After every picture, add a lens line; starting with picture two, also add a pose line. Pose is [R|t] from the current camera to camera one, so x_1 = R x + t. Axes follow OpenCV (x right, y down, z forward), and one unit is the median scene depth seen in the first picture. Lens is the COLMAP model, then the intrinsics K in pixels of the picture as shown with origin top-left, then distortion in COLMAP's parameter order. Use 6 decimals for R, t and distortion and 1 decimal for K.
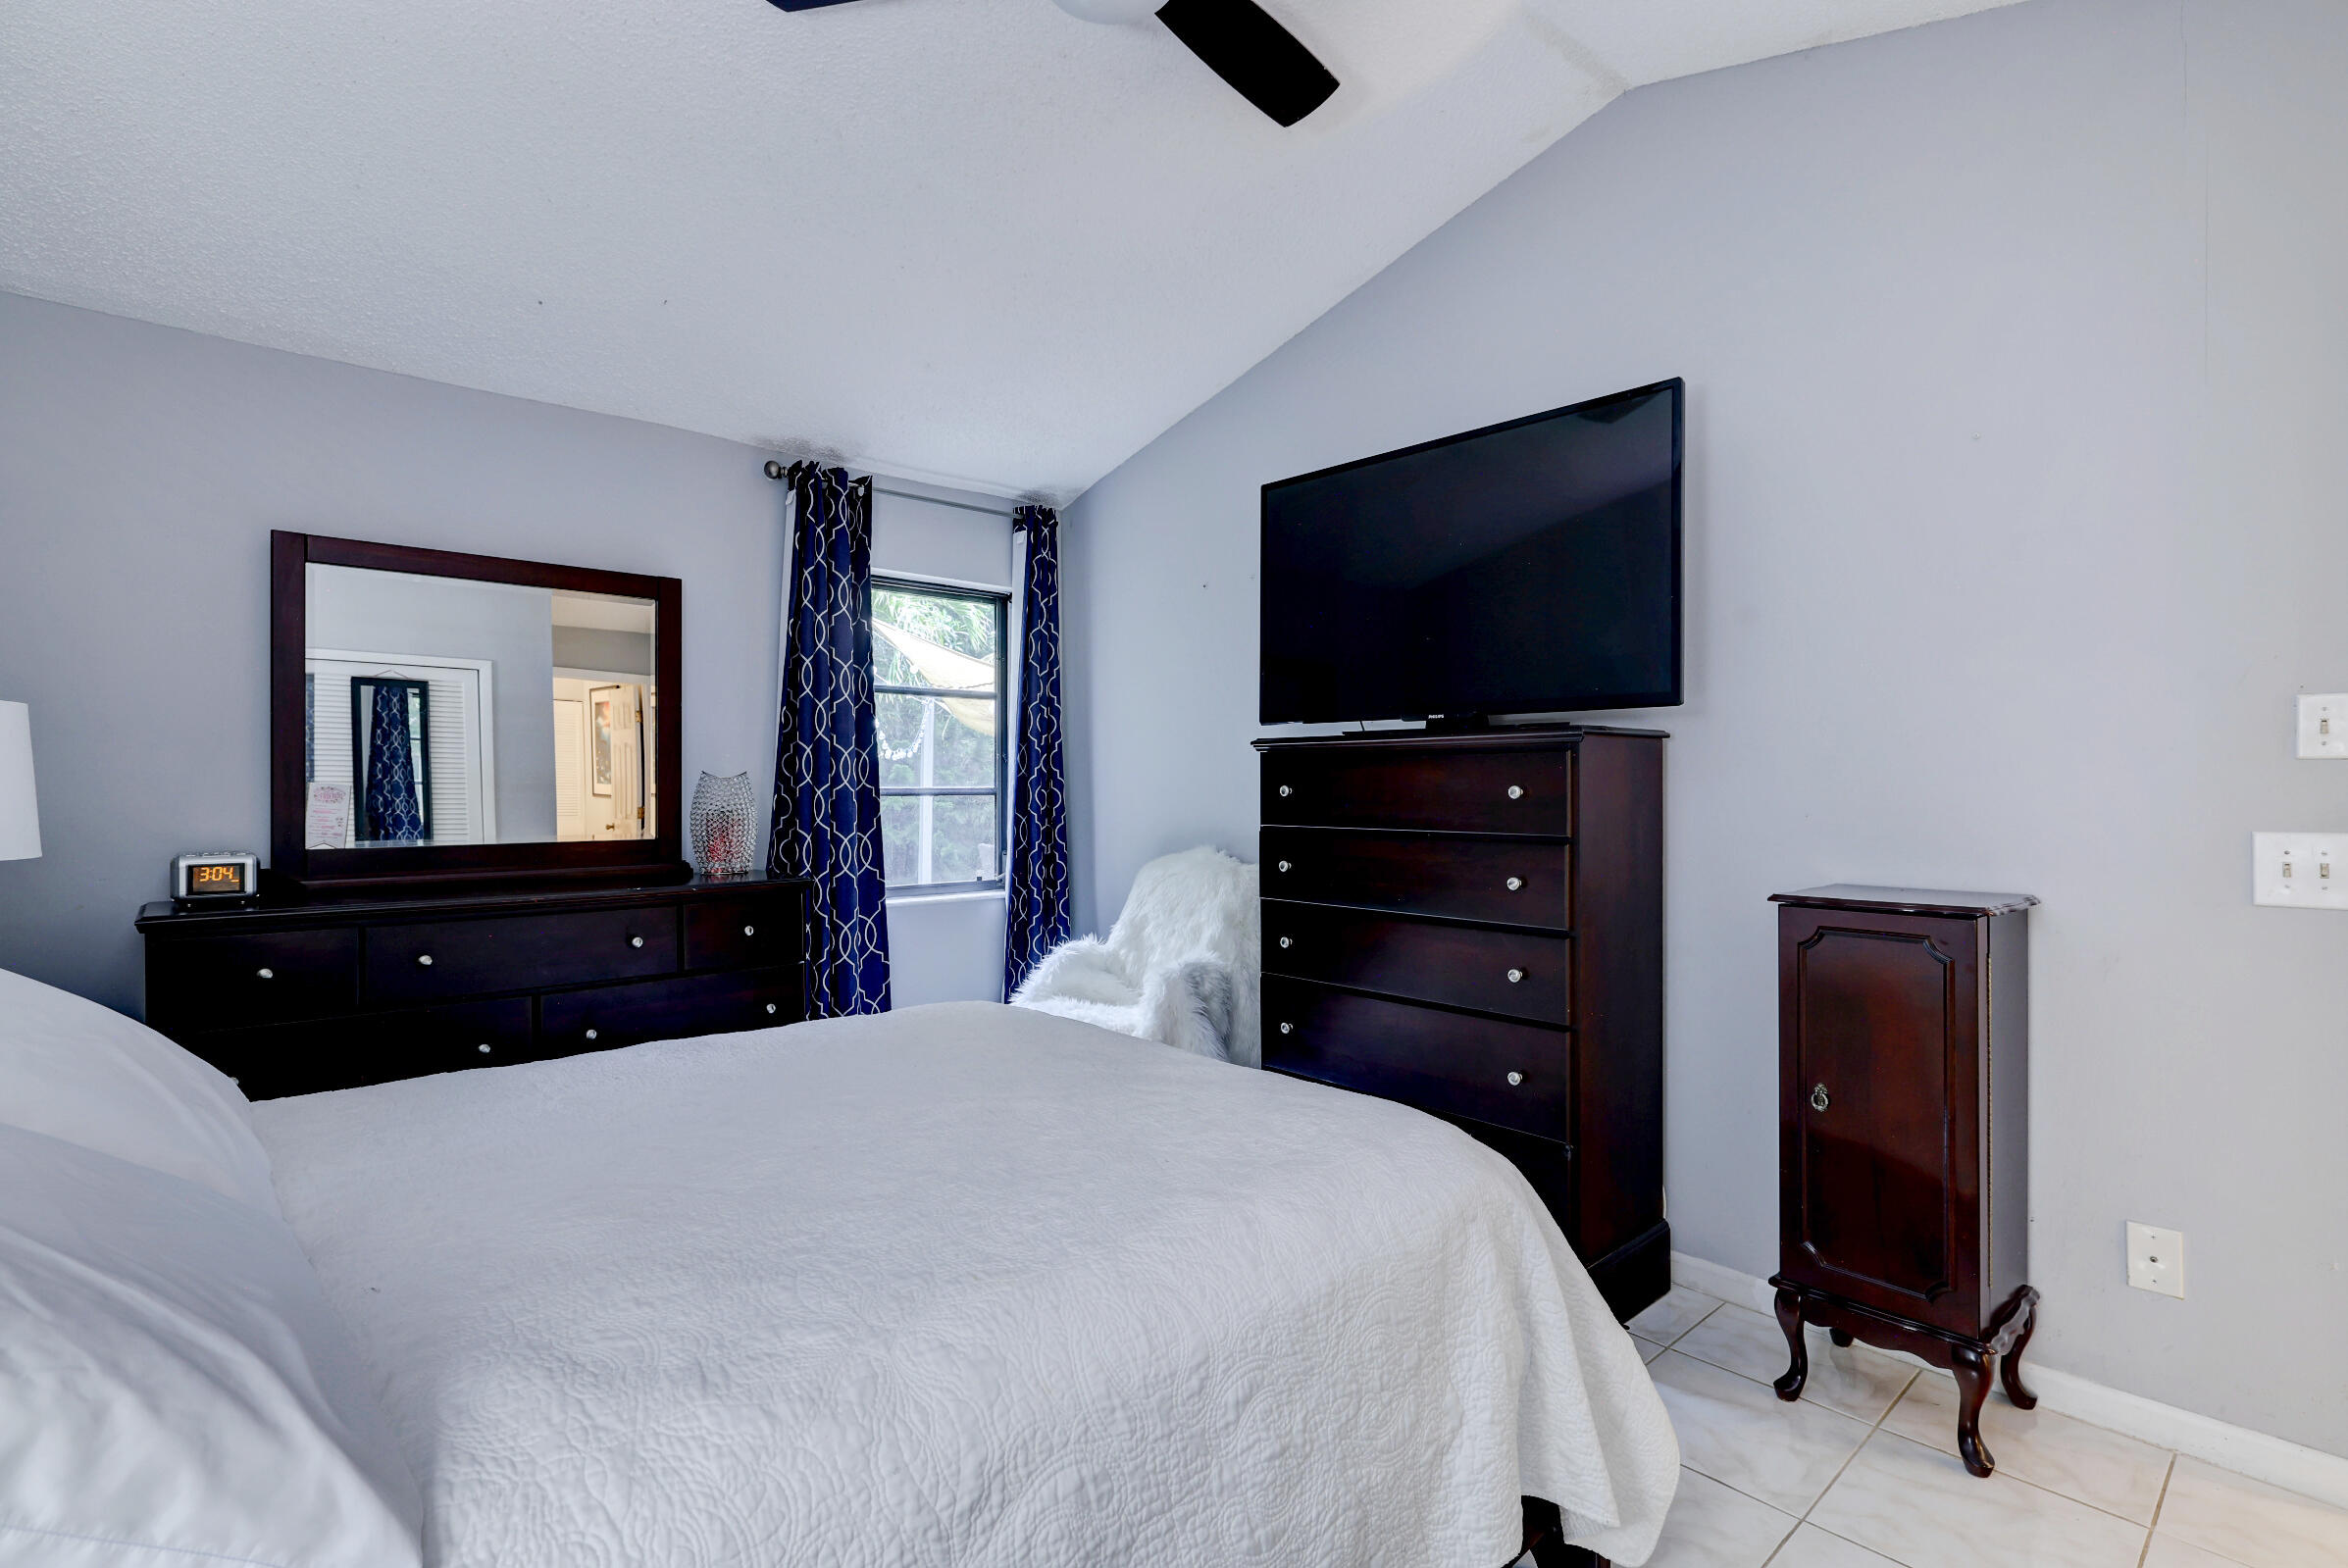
lens RADIAL K [[1096.6, 0, 1170.5], [0, 1096.6, 782.7], [0, 0, 1]] dist [-0.001958, -0.000226]
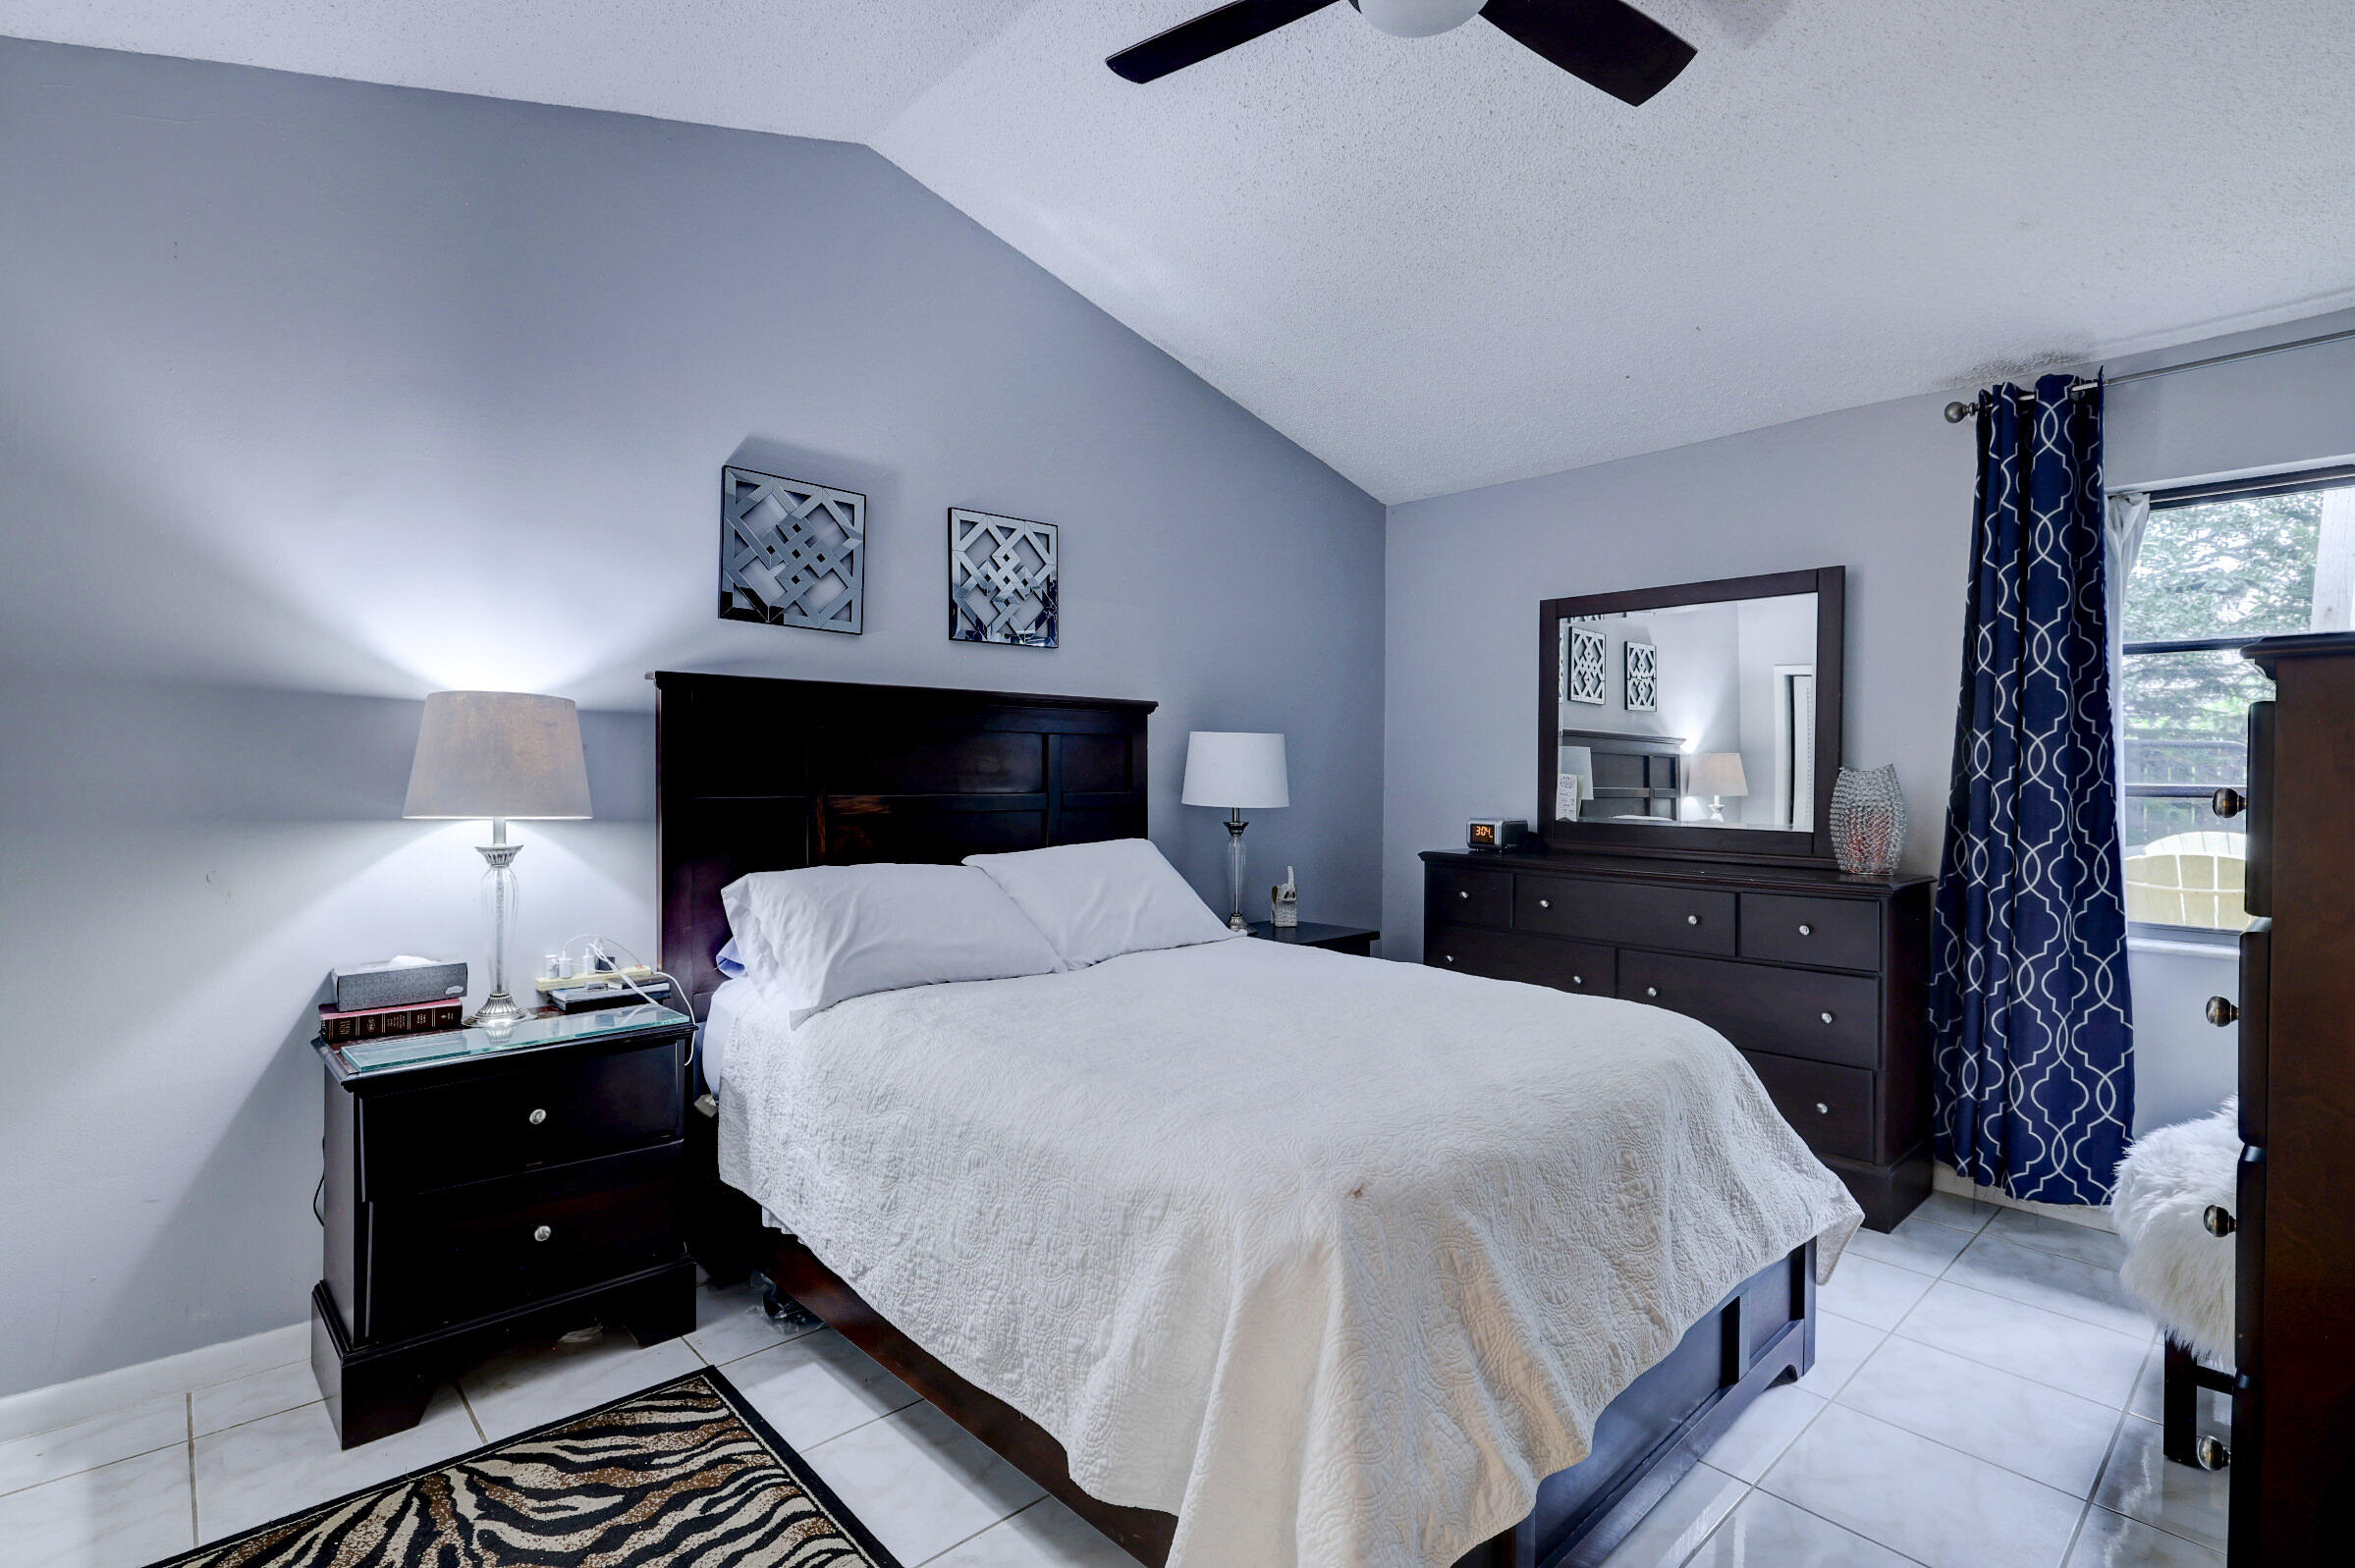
lens RADIAL K [[1099.8, 0, 1174.4], [0, 1099.8, 779.6], [0, 0, 1]] dist [-0.001958, -0.000226]
pose [[0.002741, 0.011269, -0.999933, 0.497696], [-0.005897, 0.999919, 0.011253, -0.003754], [0.999979, 0.005866, 0.002808, 0.385724]]
